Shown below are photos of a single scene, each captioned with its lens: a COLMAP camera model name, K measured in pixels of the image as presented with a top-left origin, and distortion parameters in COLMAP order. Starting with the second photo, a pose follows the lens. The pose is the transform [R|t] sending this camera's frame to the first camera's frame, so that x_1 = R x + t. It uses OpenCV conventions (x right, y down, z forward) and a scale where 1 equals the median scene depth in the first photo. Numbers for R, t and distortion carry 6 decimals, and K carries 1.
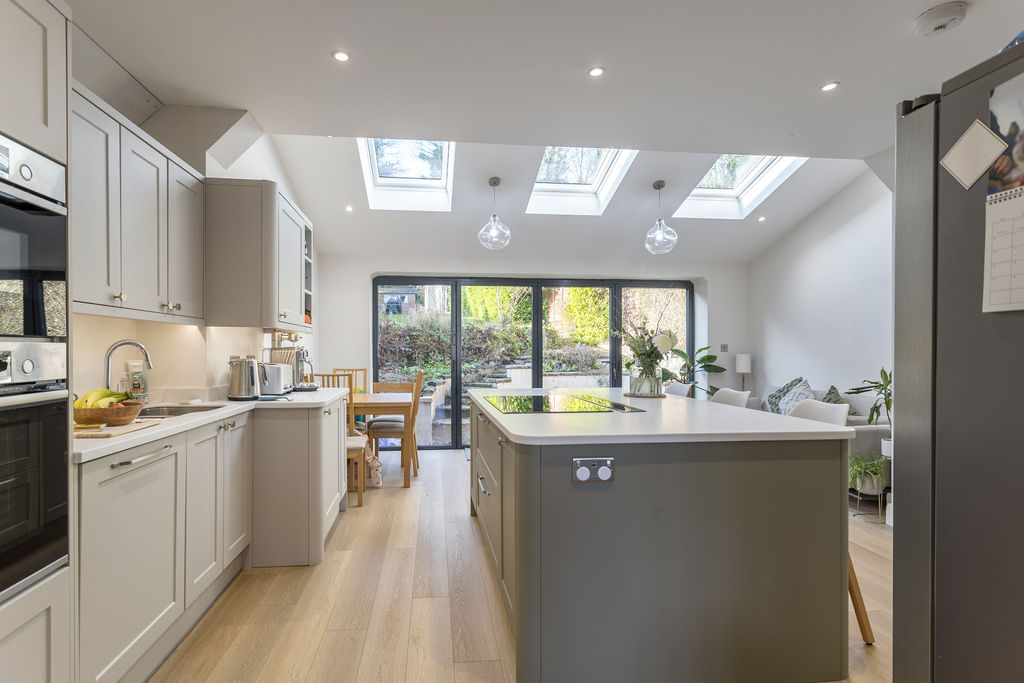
lens RADIAL K [[497.5, 0, 482.0], [0, 497.5, 350.1], [0, 0, 1]] dist [-0.000248, -0.000063]
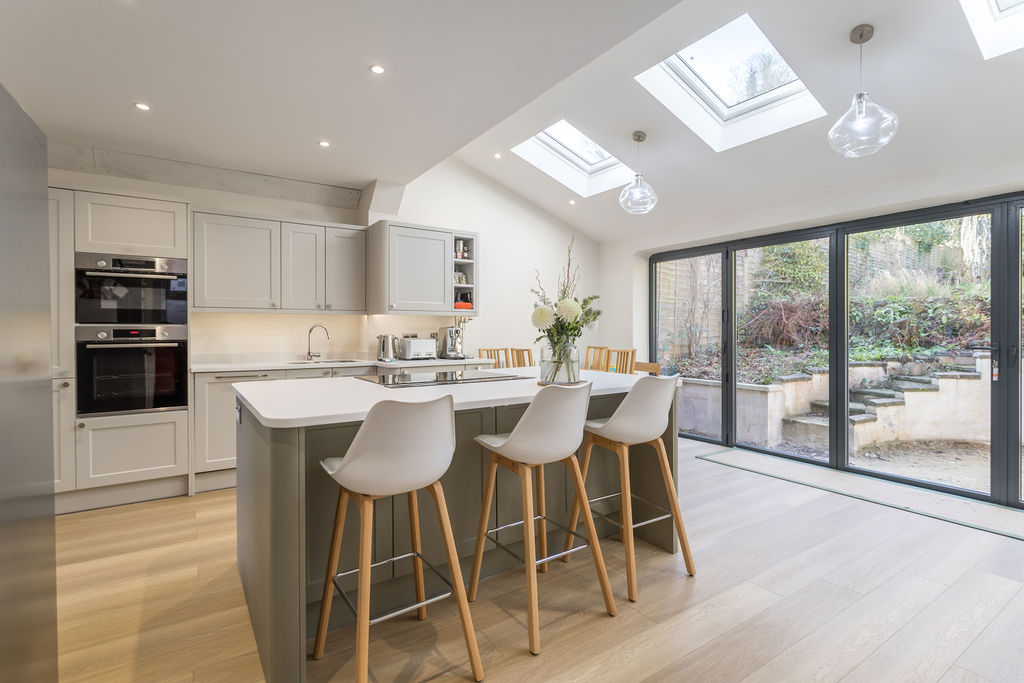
lens RADIAL K [[491.0, 0, 516.4], [0, 491.0, 335.4], [0, 0, 1]] dist [0.001503, 0.000381]
pose [[0.470554, 0.002403, -0.882368, 0.515889], [0.004138, 0.999979, 0.004931, 0.005576], [0.882362, -0.005972, 0.470534, 0.298845]]
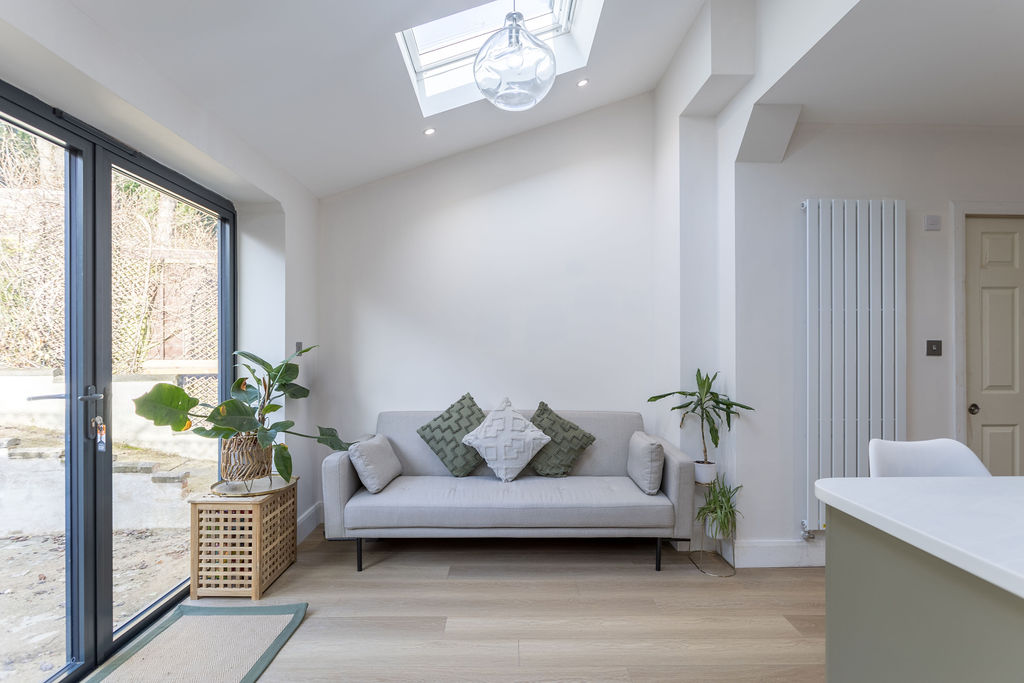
lens RADIAL K [[506.6, 0, 504.7], [0, 506.6, 347.8], [0, 0, 1]] dist [-0.003158, 0.000099]
pose [[0.096626, -0.000151, 0.995321, -0.023744], [0.001193, 0.999999, 0.000036, -0.005526], [-0.995320, 0.001184, 0.096626, 0.738734]]
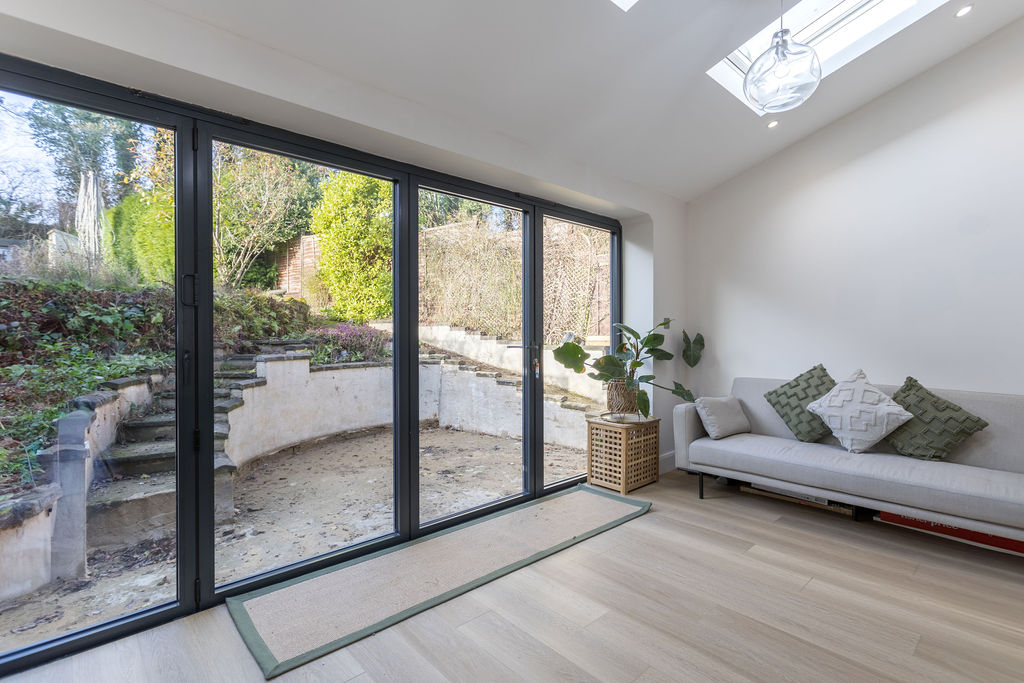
lens RADIAL K [[481.1, 0, 514.1], [0, 481.1, 334.2], [0, 0, 1]] dist [0.003506, 0.000424]
pose [[0.793551, -0.002553, 0.608498, -0.079822], [0.001774, 0.999997, 0.001883, 0.009011], [-0.608501, -0.000415, 0.793553, 0.609344]]
